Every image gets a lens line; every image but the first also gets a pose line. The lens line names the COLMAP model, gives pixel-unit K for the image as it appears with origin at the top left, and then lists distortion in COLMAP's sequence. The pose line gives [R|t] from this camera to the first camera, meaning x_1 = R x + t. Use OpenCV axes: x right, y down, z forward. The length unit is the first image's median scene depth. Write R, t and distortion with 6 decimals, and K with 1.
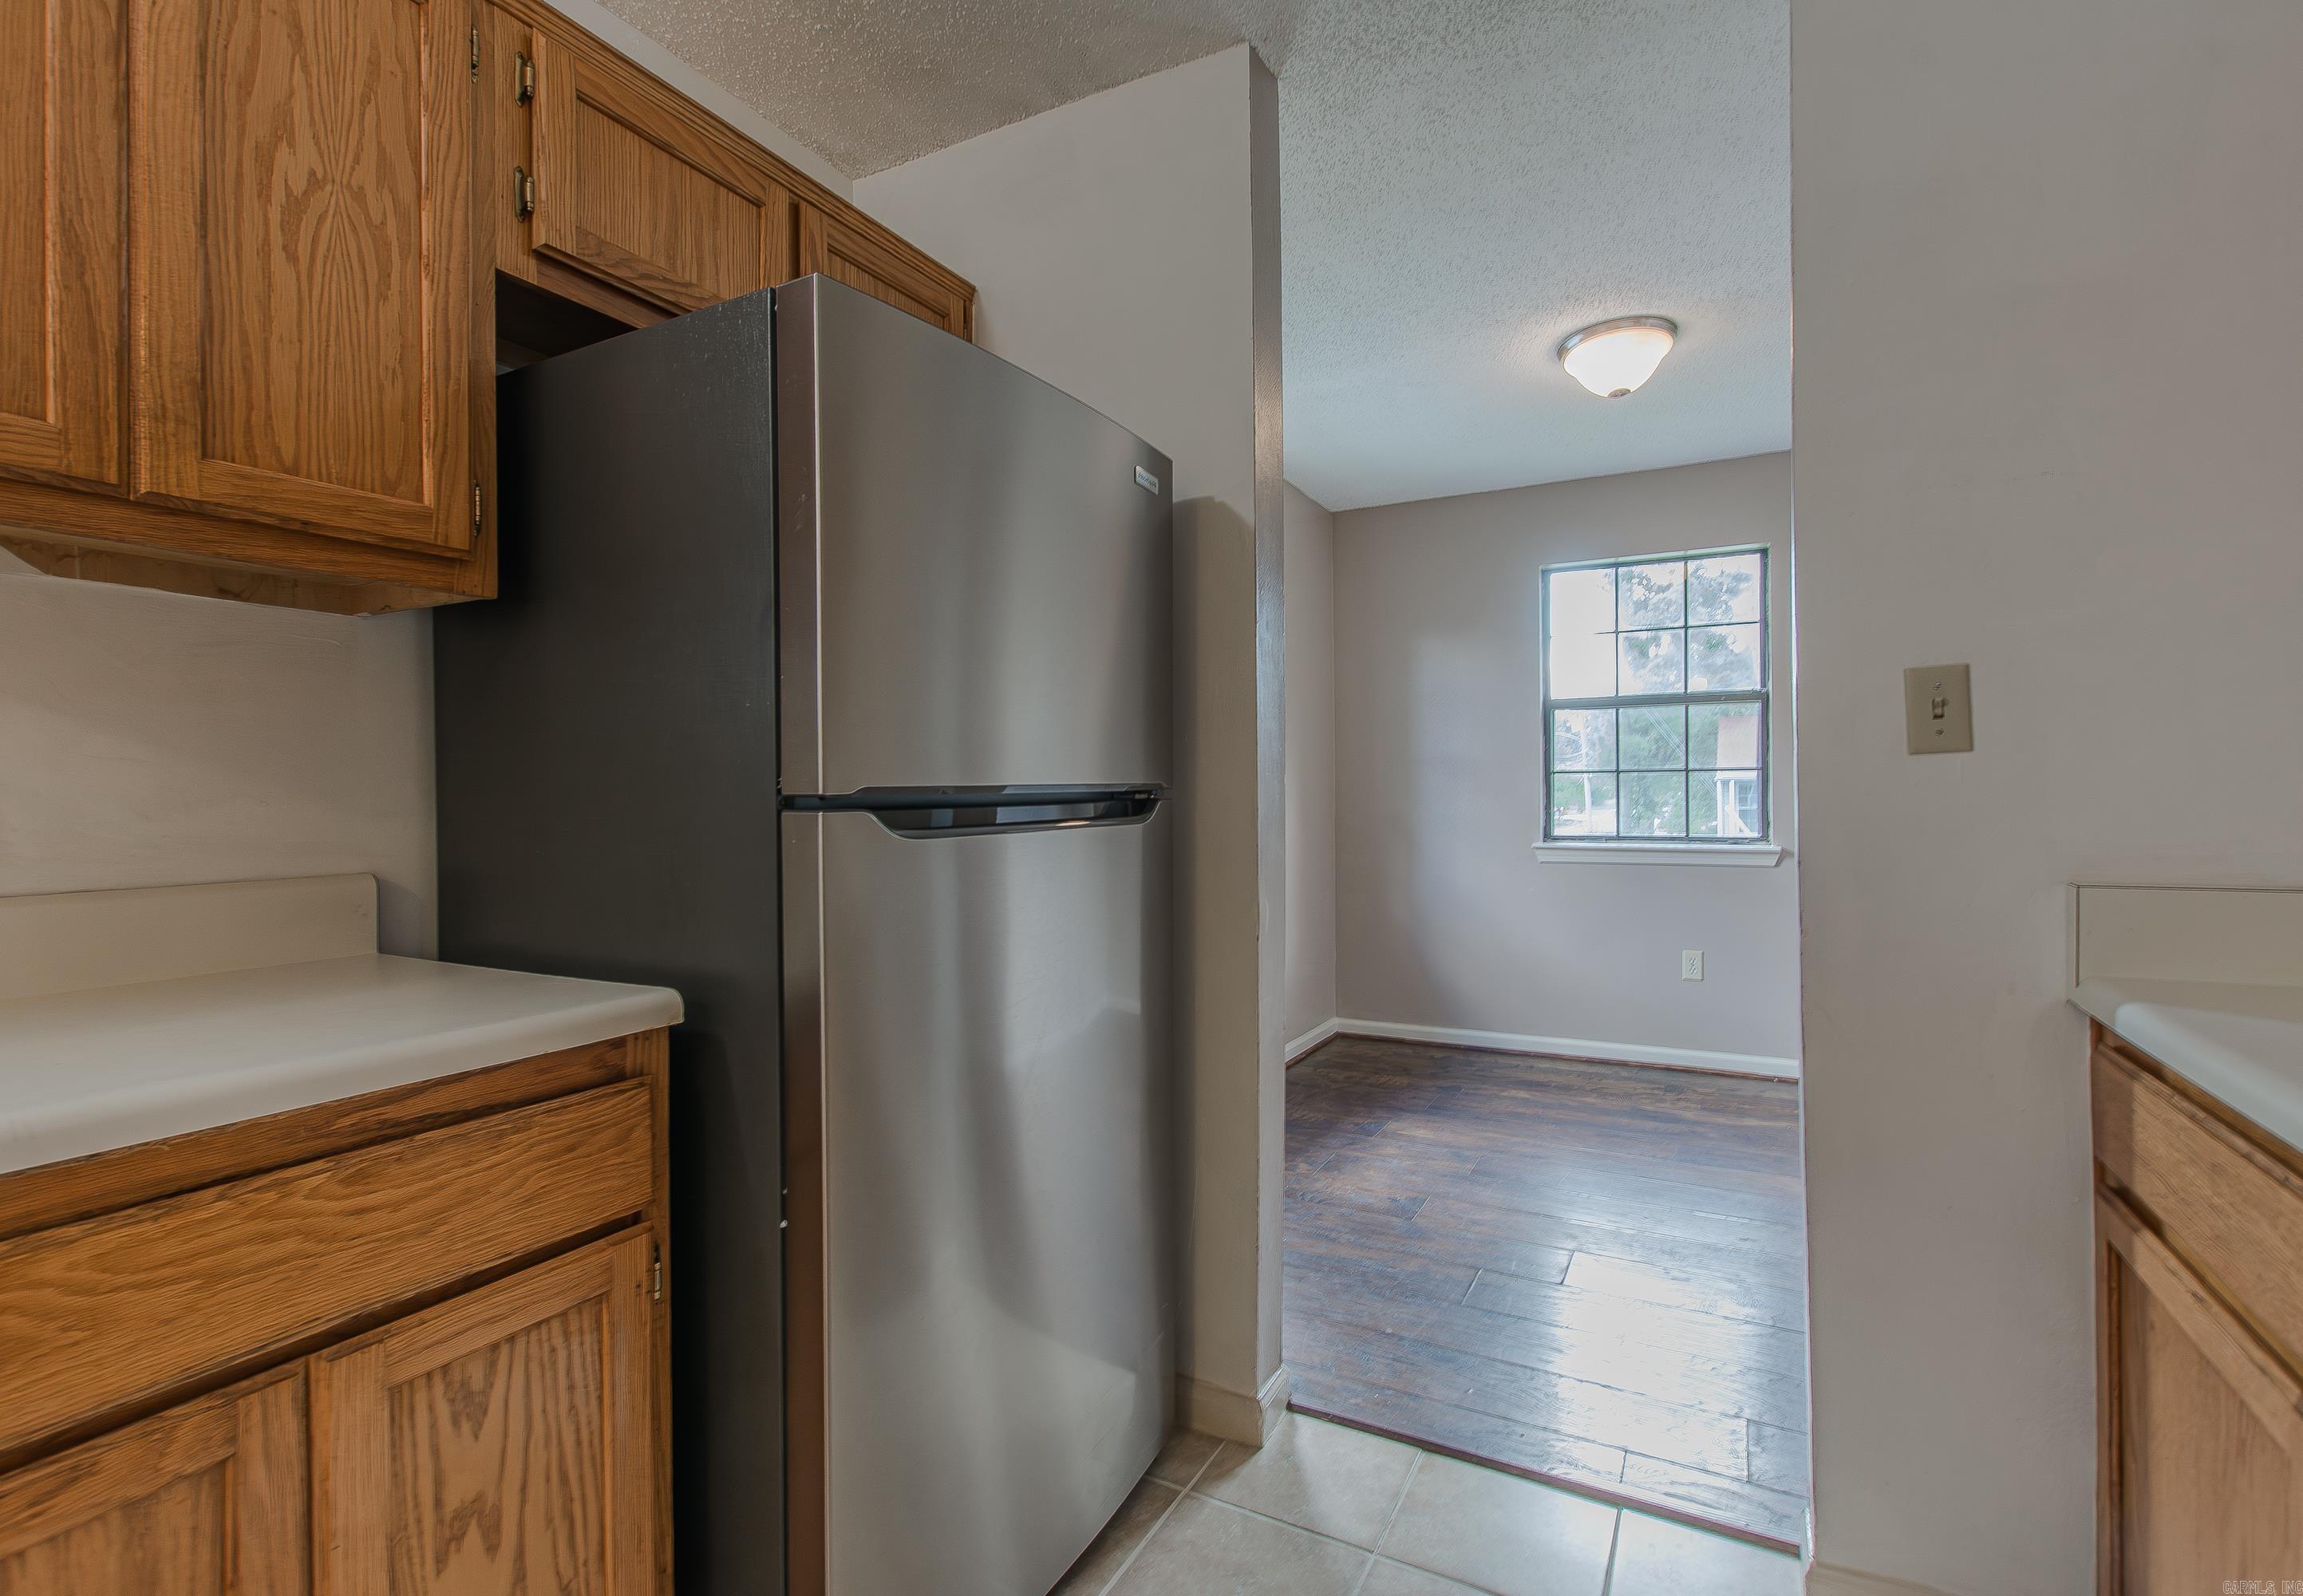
lens RADIAL K [[1061.6, 0, 1184.0], [0, 1061.6, 798.0], [0, 0, 1]] dist [-0.000228, -0.000865]
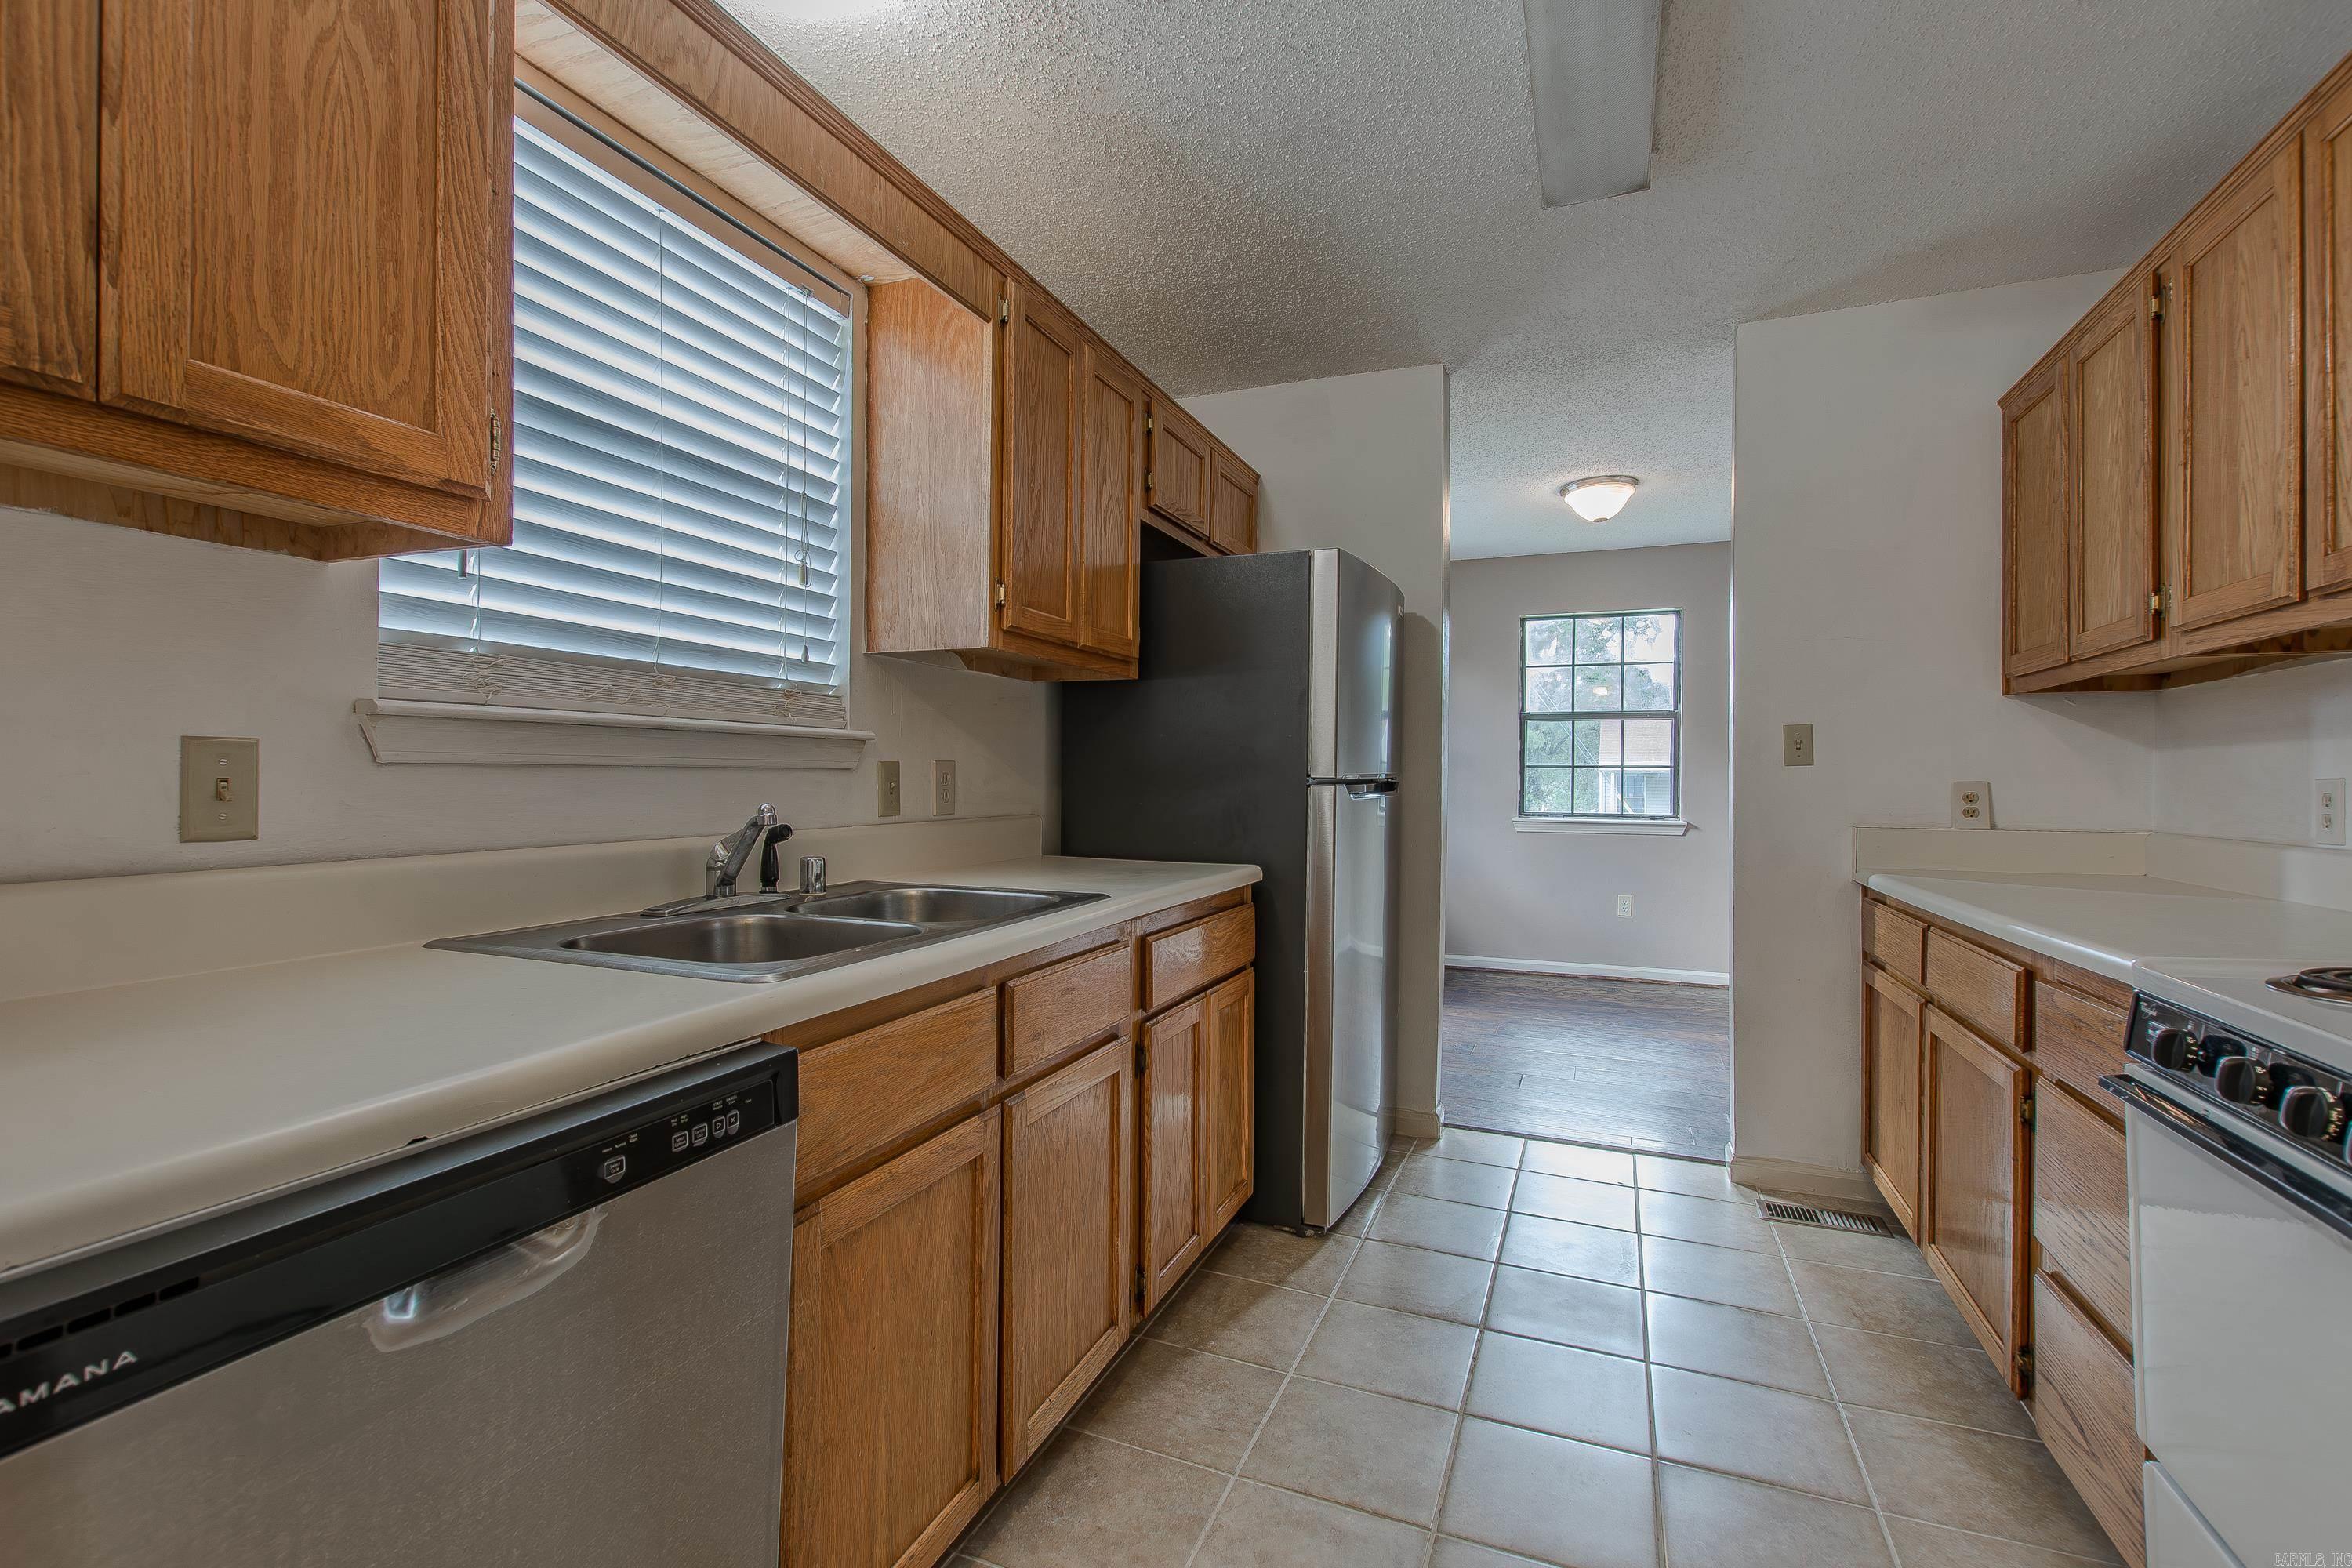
lens RADIAL K [[1024.7, 0, 1188.0], [0, 1024.7, 780.8], [0, 0, 1]] dist [0.003041, -0.001645]
pose [[0.995858, 0.014960, 0.089686, -0.848254], [-0.014923, 0.999888, -0.001091, 0.010124], [-0.089693, -0.000252, 0.995969, -1.150874]]
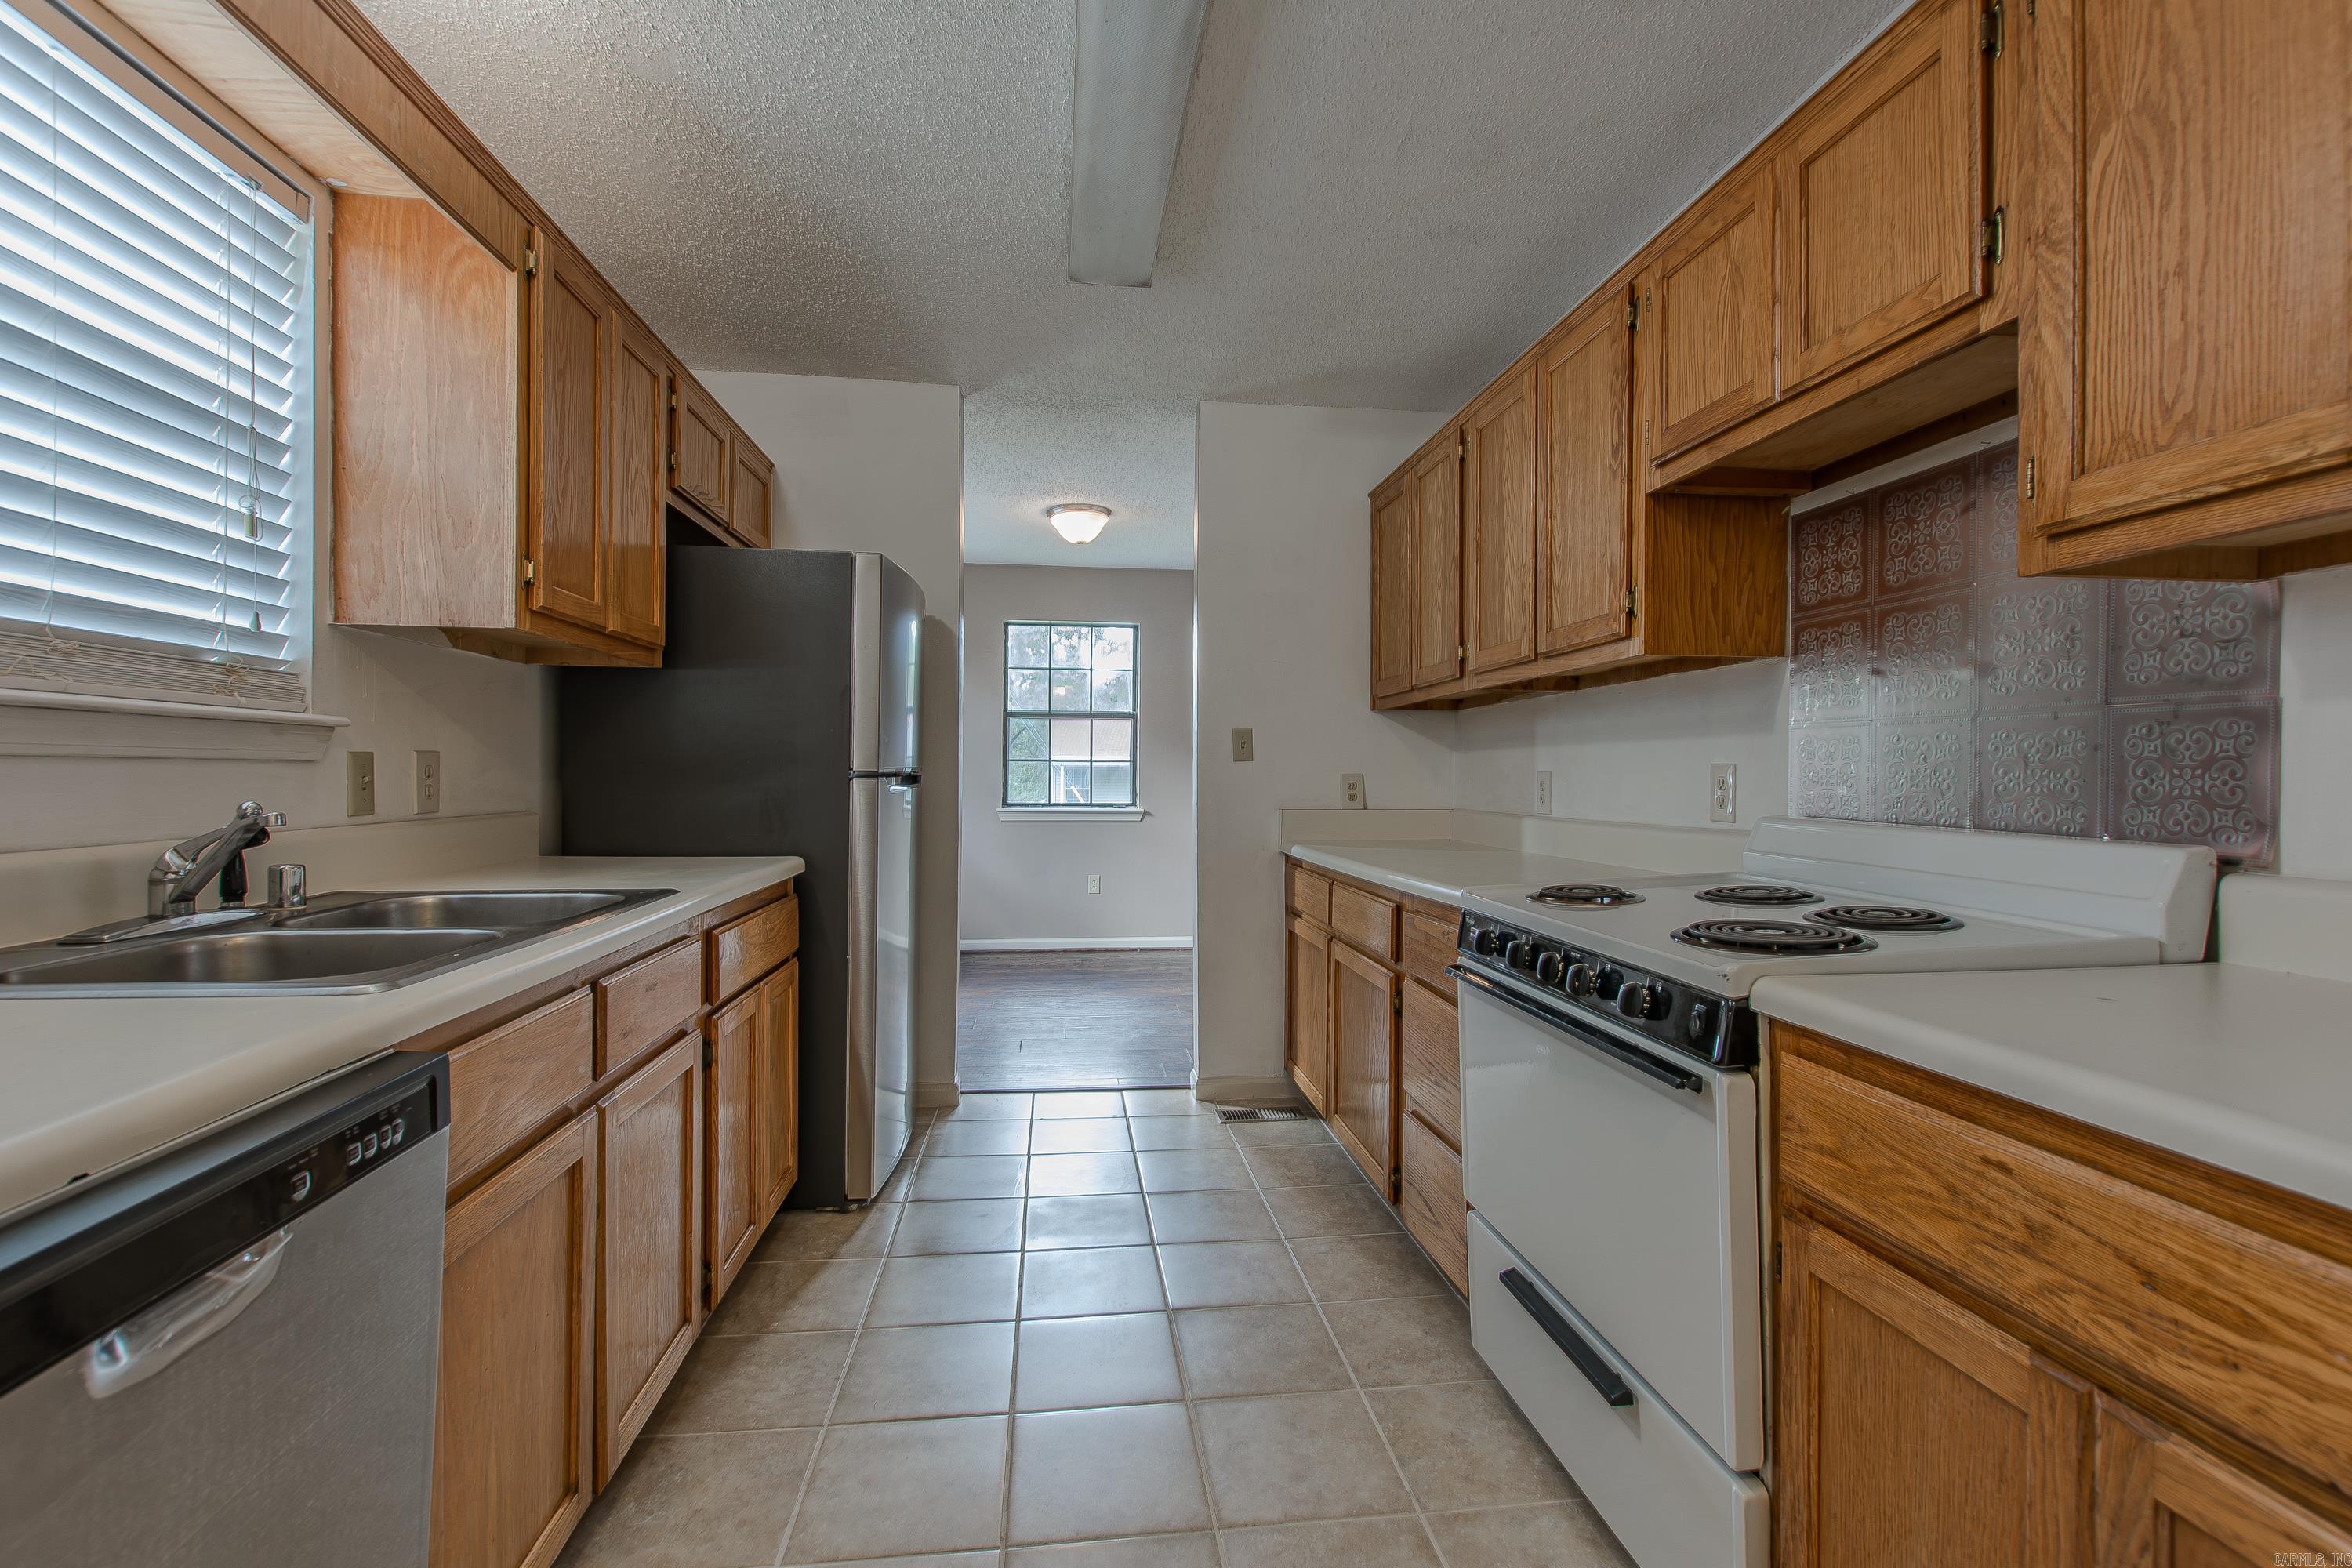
lens RADIAL K [[1024.7, 0, 1172.9], [0, 1024.7, 780.4], [0, 0, 1]] dist [0.003041, -0.001645]
pose [[0.828804, 0.010559, 0.559440, -1.078184], [-0.011761, 0.999930, -0.001448, 0.012952], [-0.559416, -0.005380, 0.828870, -1.281230]]
